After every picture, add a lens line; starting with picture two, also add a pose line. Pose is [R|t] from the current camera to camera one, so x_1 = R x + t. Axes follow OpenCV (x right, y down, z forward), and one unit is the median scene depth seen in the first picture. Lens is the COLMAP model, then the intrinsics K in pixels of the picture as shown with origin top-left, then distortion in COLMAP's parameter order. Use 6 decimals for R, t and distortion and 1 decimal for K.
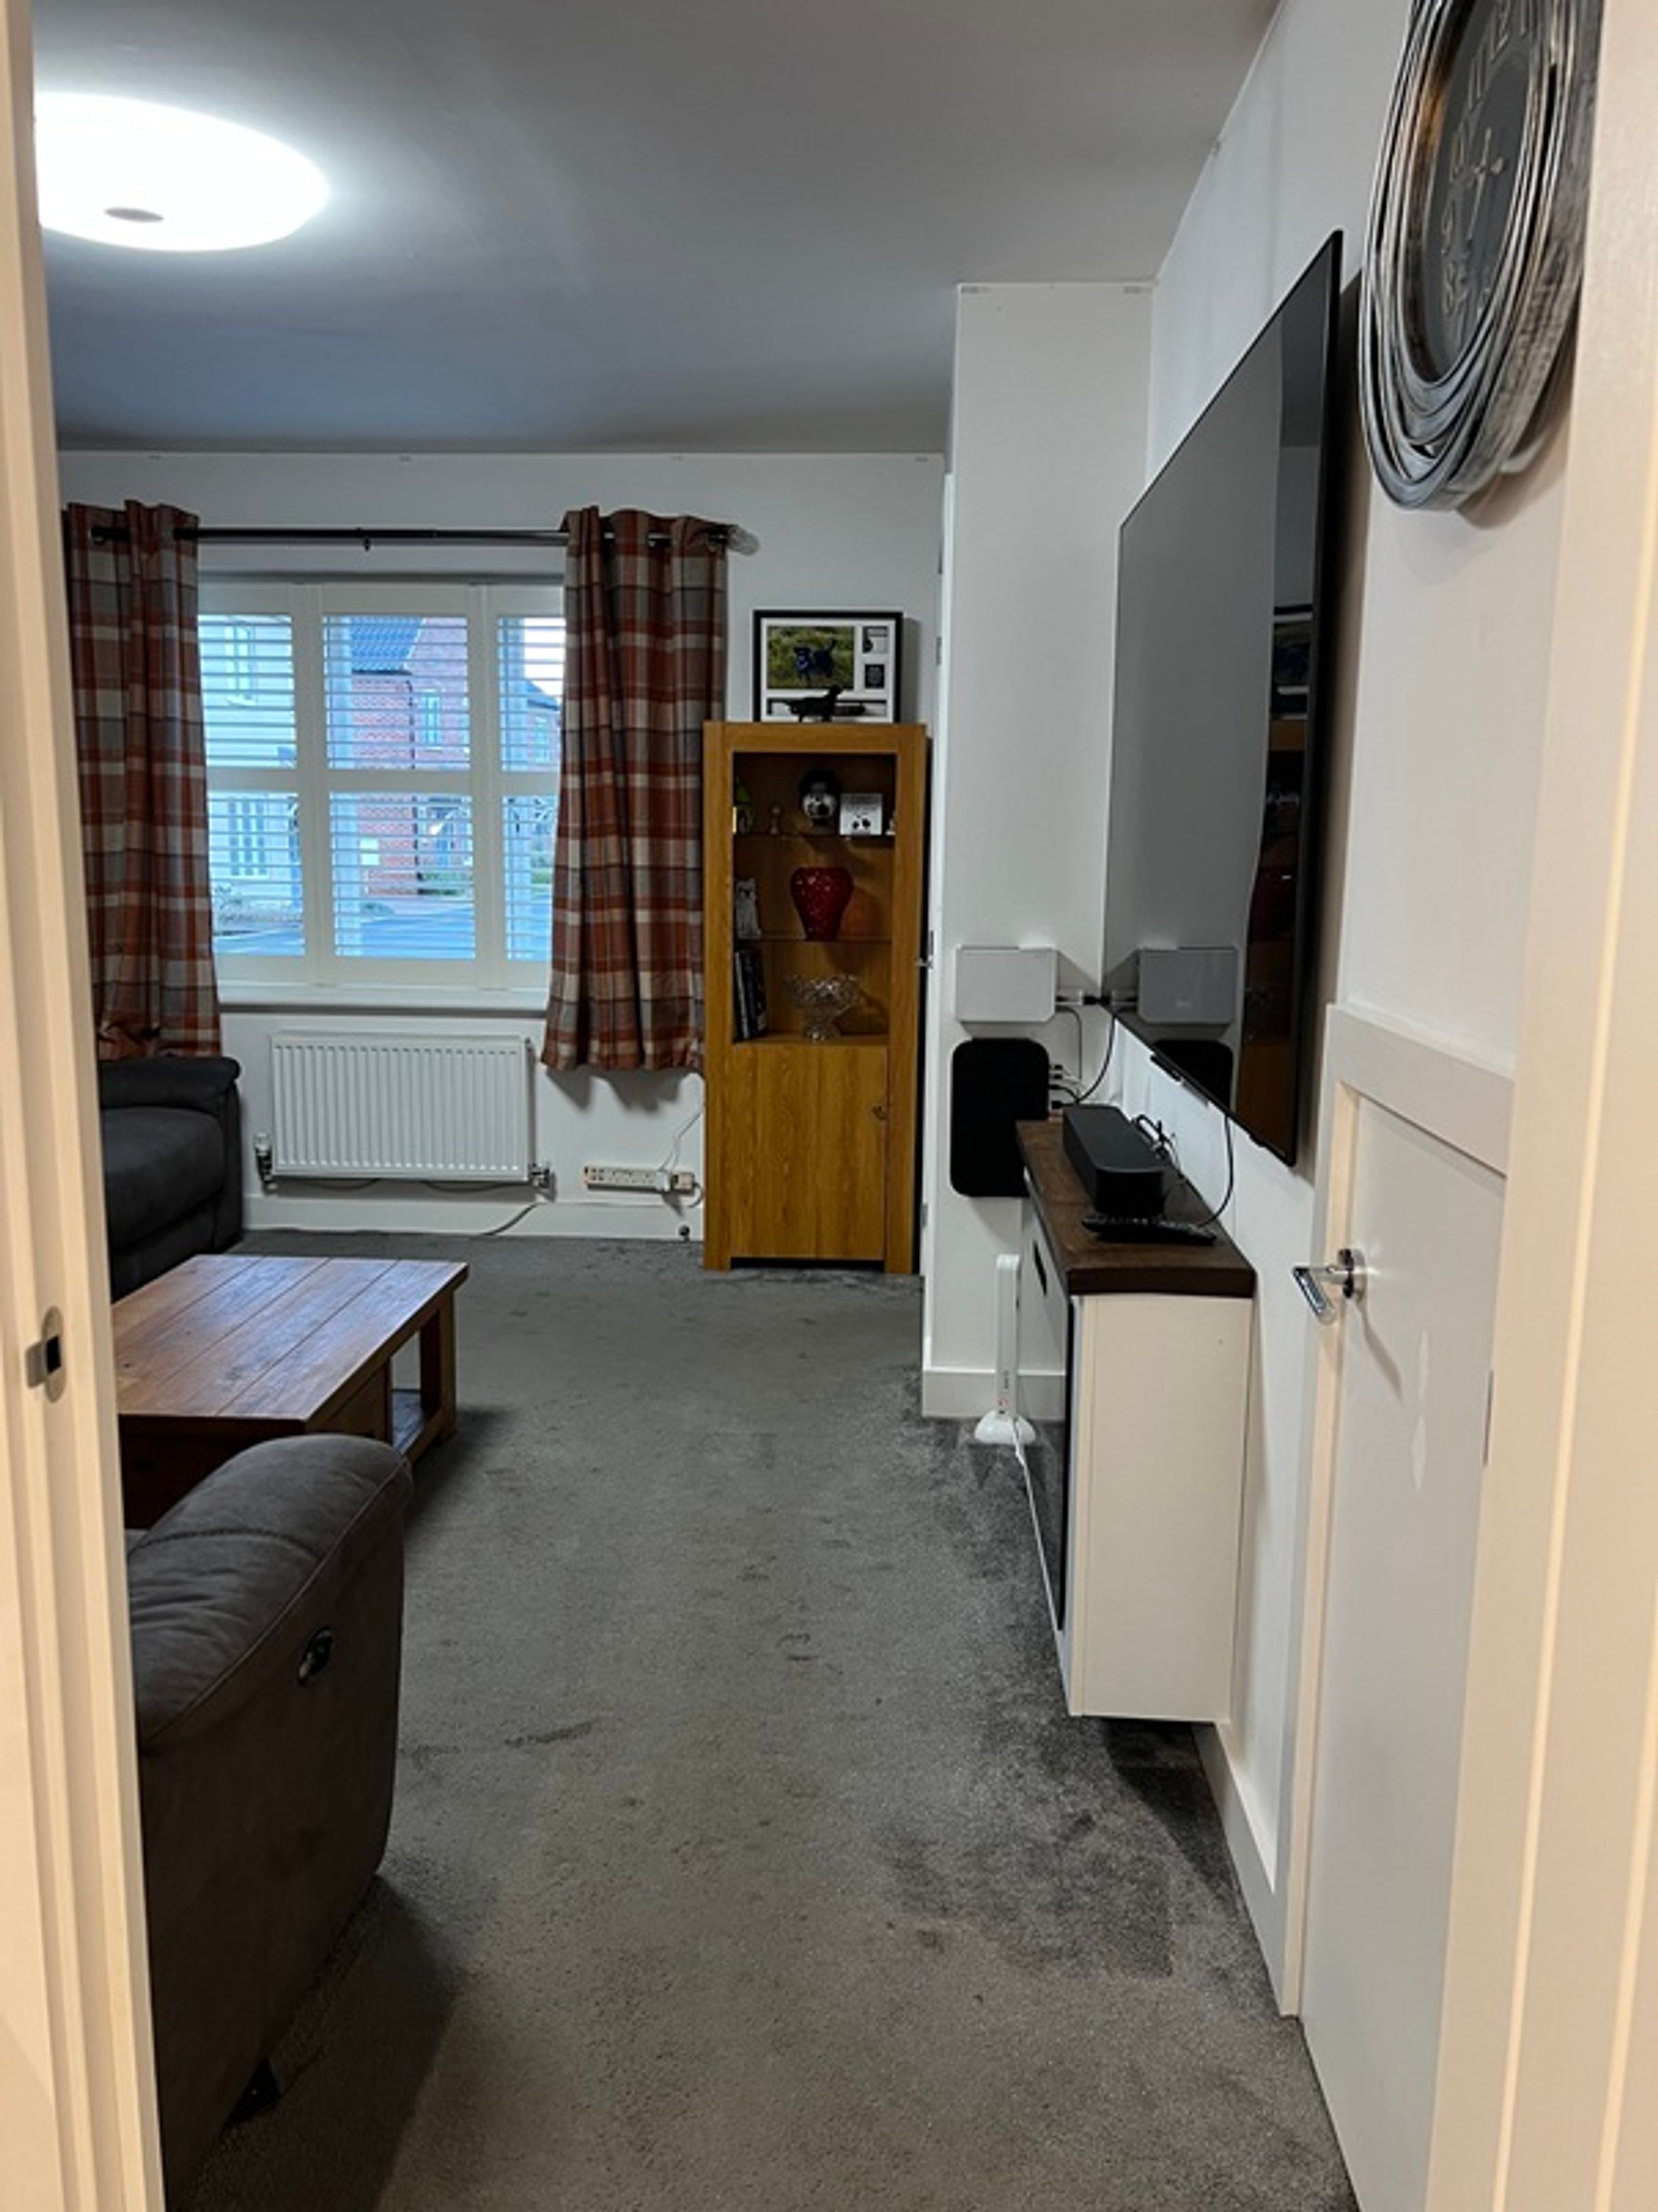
lens RADIAL K [[1653.1, 0, 838.1], [0, 1653.1, 1107.0], [0, 0, 1]] dist [0.041879, -0.048422]
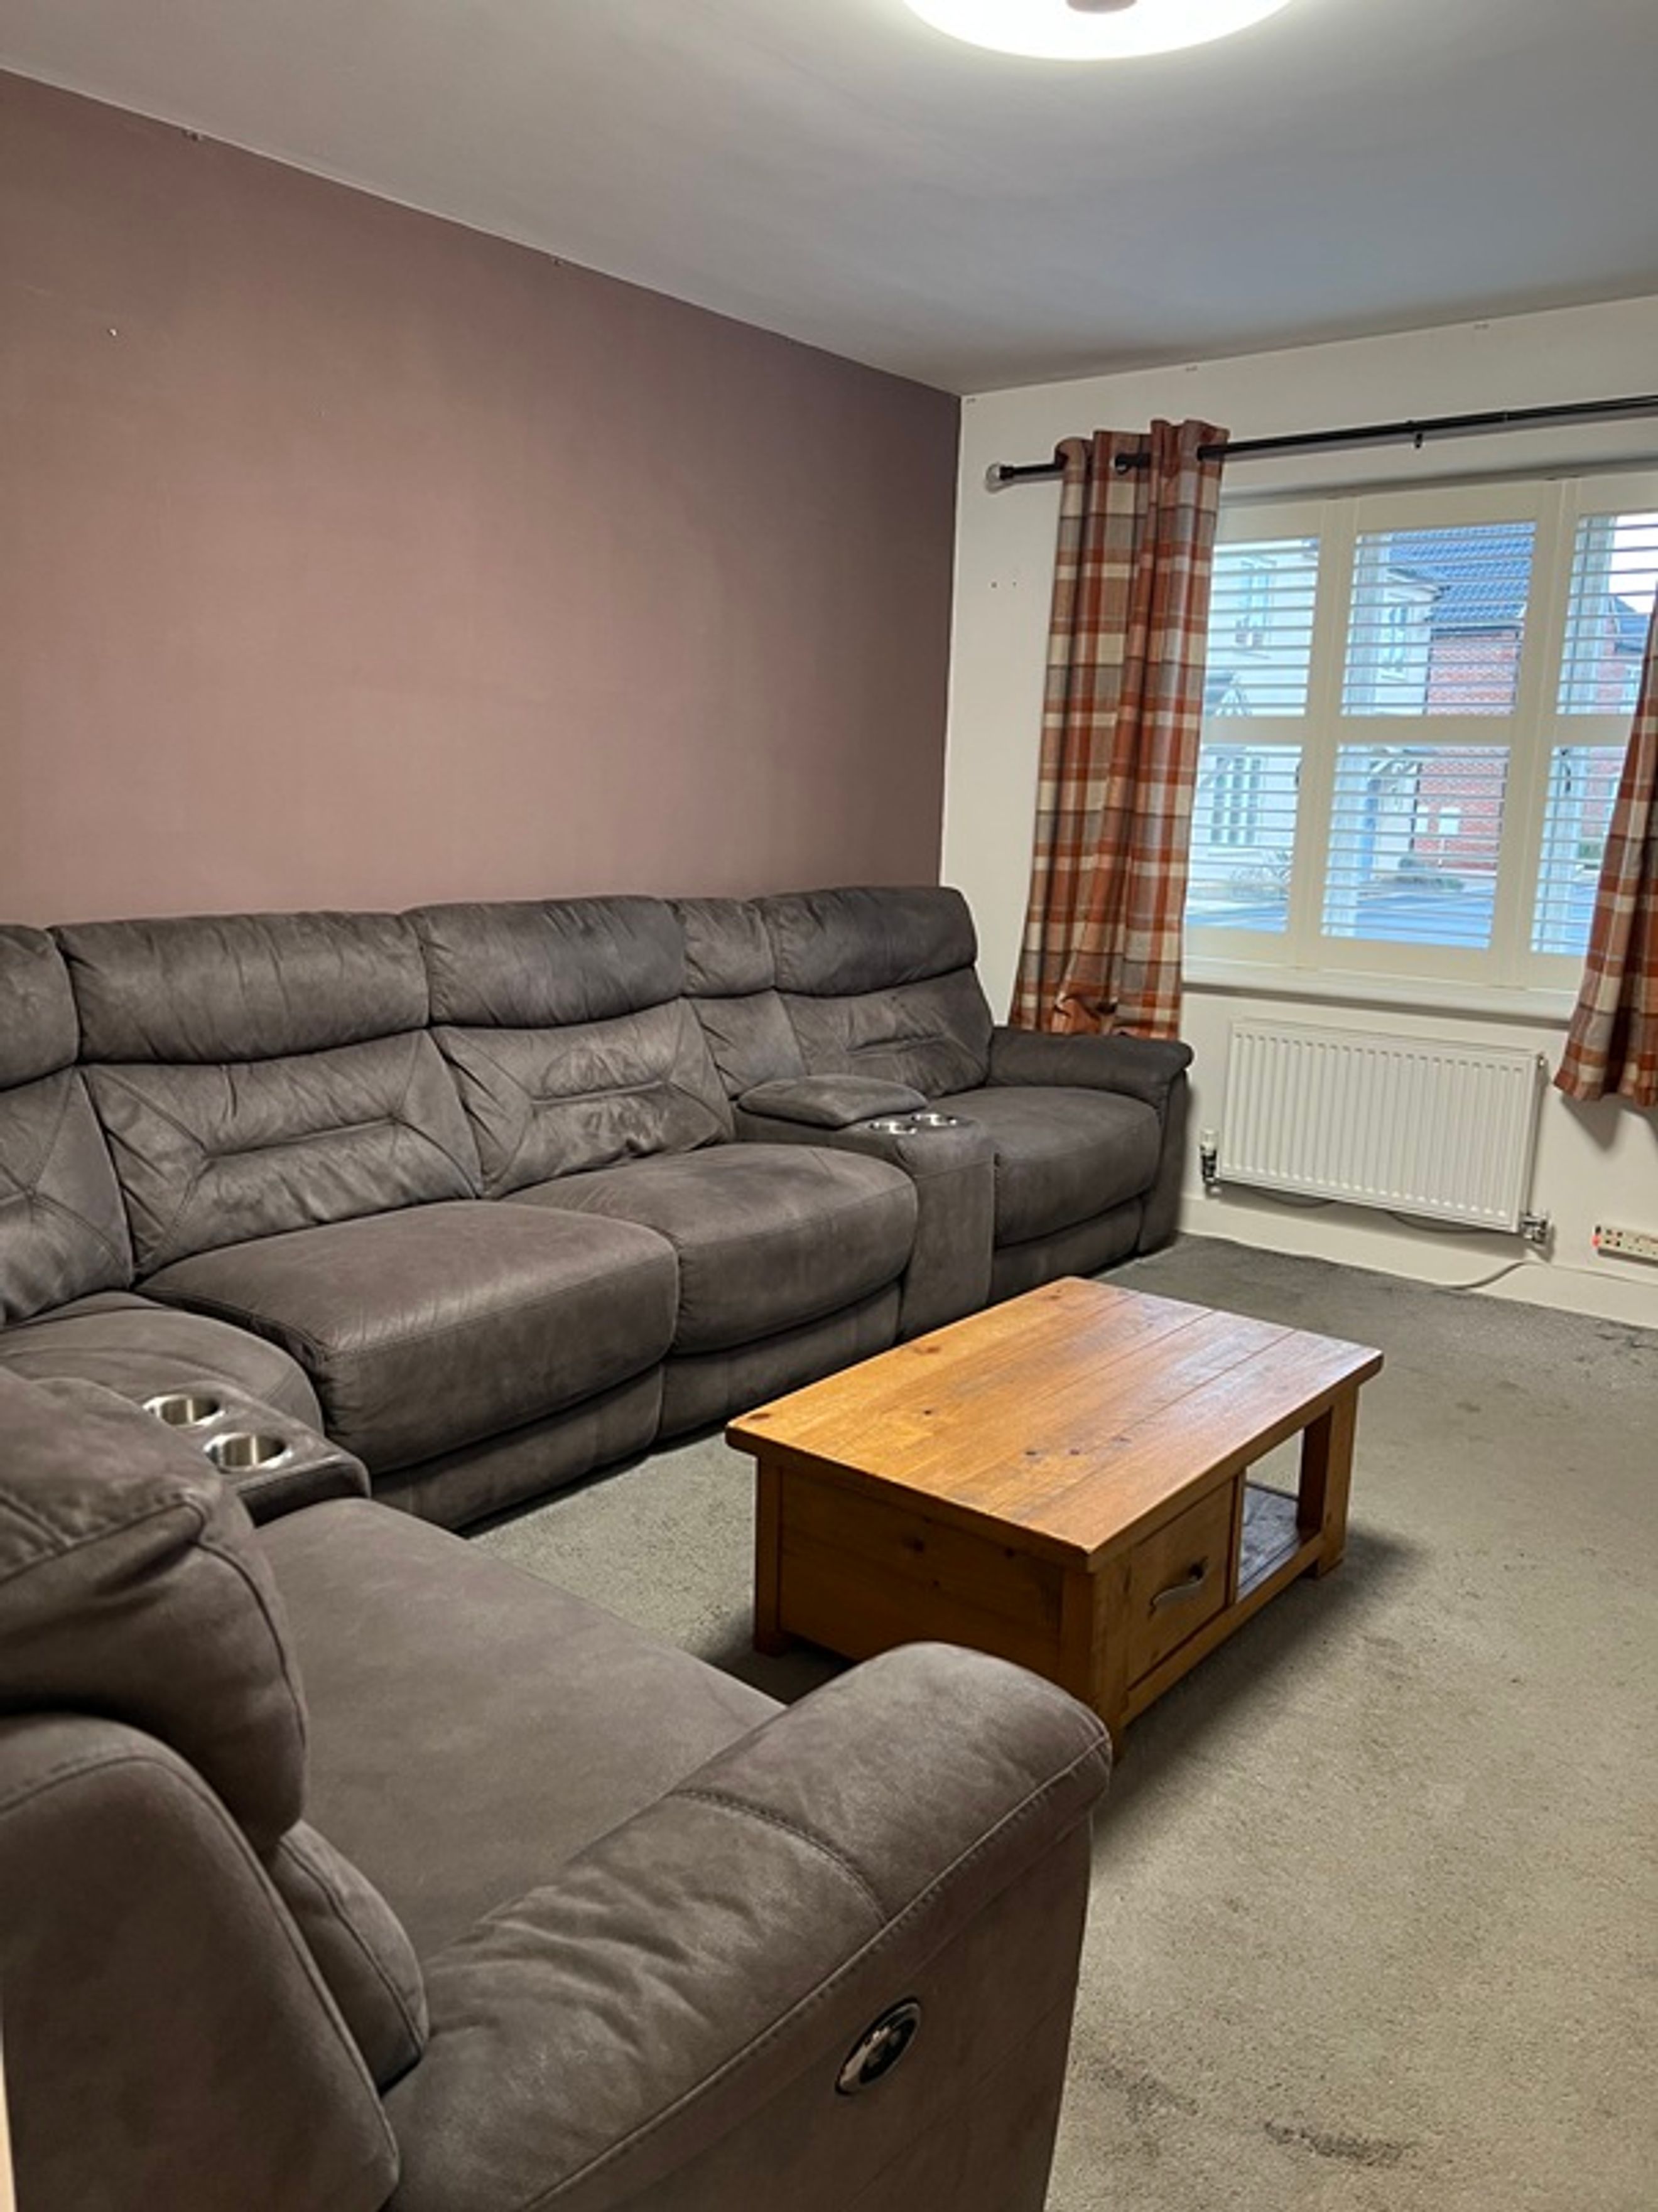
lens RADIAL K [[1653.1, 0, 826.2], [0, 1653.1, 1122.1], [0, 0, 1]] dist [0.041879, -0.048422]
pose [[0.808056, 0.123918, -0.575925, -0.002207], [-0.108686, 0.992203, 0.060993, -0.020882], [0.578992, 0.013309, 0.815224, 0.161848]]
